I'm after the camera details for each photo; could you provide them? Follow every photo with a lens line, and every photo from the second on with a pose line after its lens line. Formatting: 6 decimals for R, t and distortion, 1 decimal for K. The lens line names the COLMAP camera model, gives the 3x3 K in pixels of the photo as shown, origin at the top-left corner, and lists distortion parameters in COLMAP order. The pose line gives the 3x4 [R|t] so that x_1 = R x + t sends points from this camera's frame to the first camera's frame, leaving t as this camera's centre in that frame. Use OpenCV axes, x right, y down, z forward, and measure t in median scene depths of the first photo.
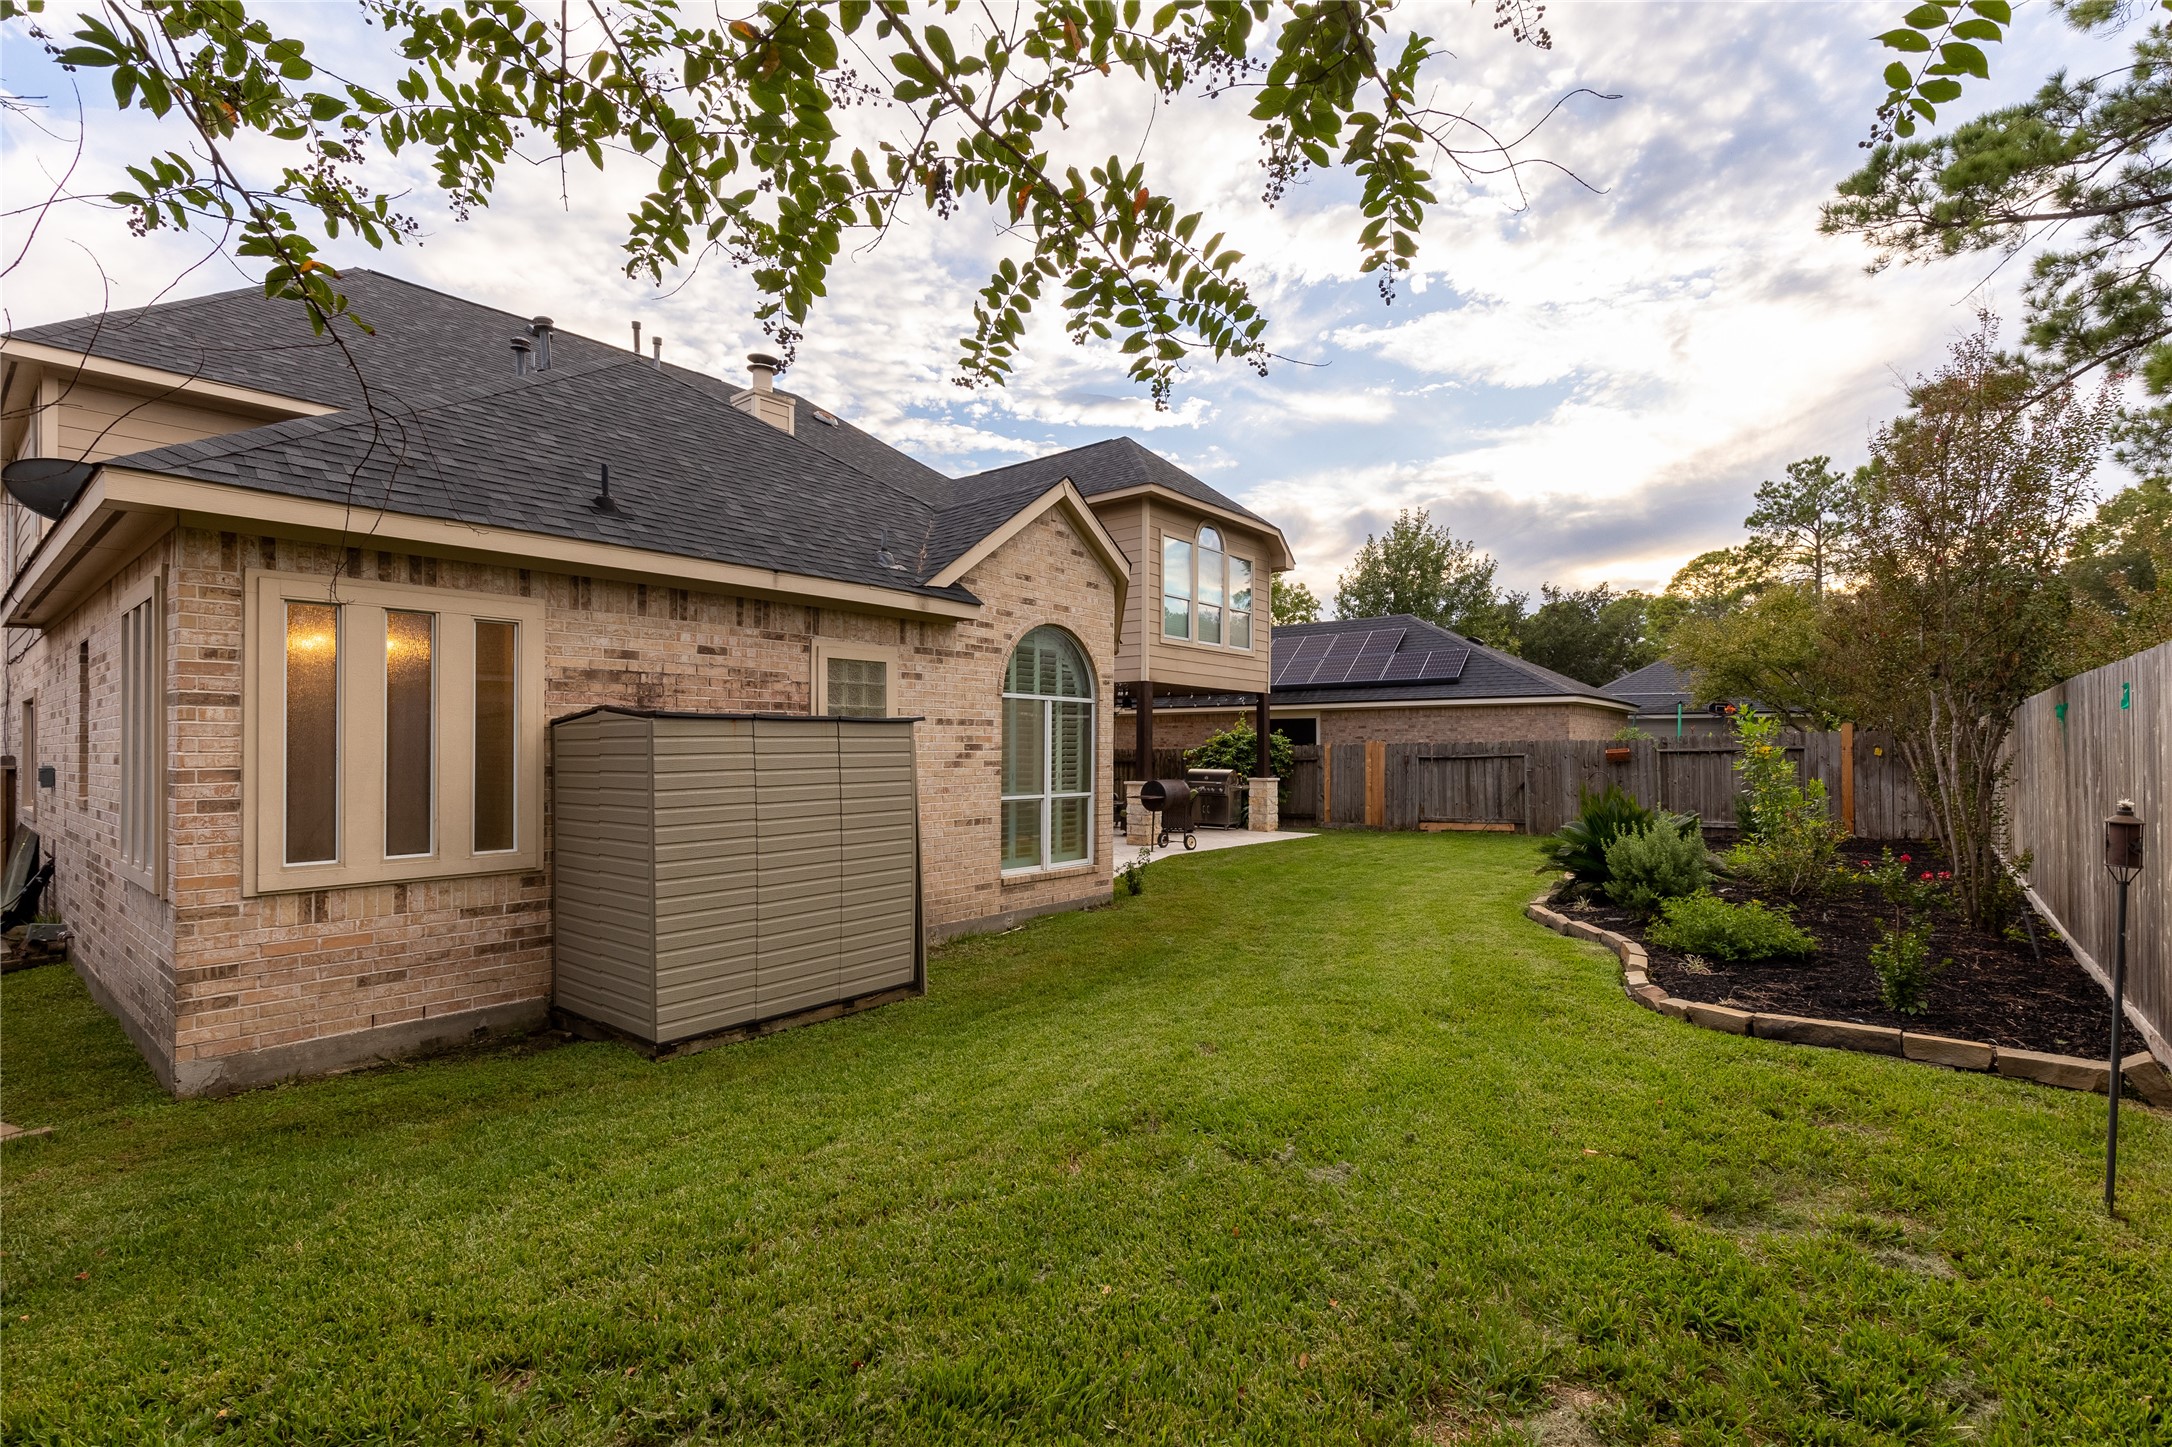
lens RADIAL K [[983.1, 0, 1095.8], [0, 983.1, 739.3], [0, 0, 1]] dist [0.007694, -0.000231]
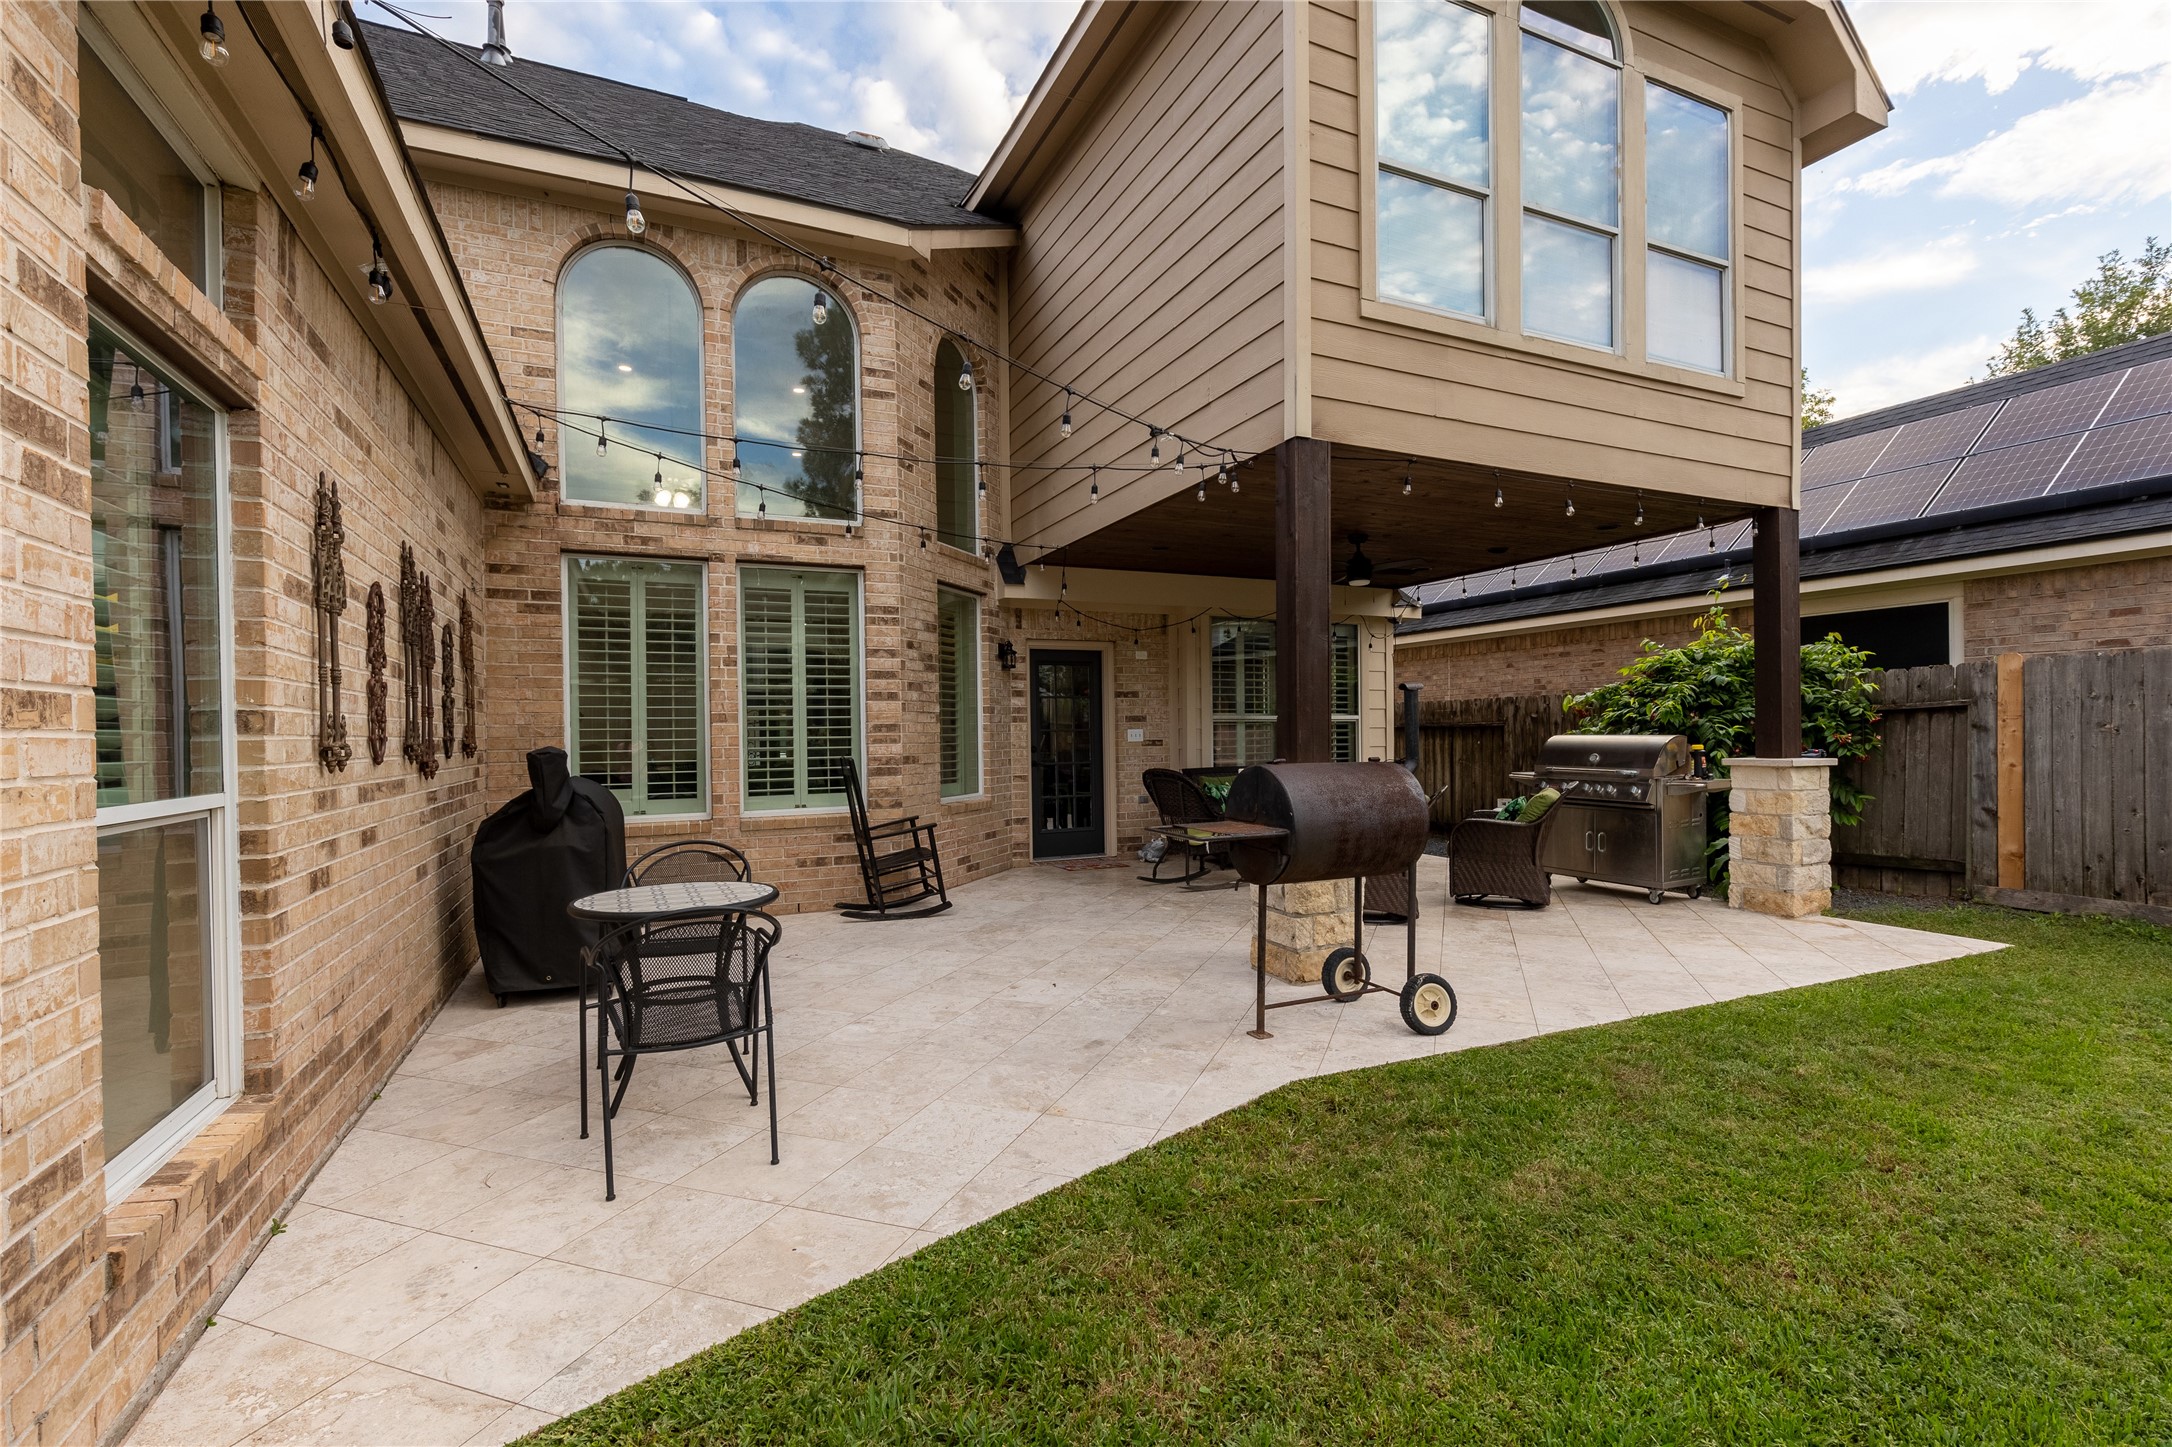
lens RADIAL K [[954.6, 0, 1086.0], [0, 954.6, 723.5], [0, 0, 1]] dist [-0.000742, -0.000446]
pose [[0.899989, -0.013327, -0.435708, 0.094543], [0.020932, 0.999701, 0.012657, 0.016807], [0.435409, -0.020512, 0.899999, 0.574040]]
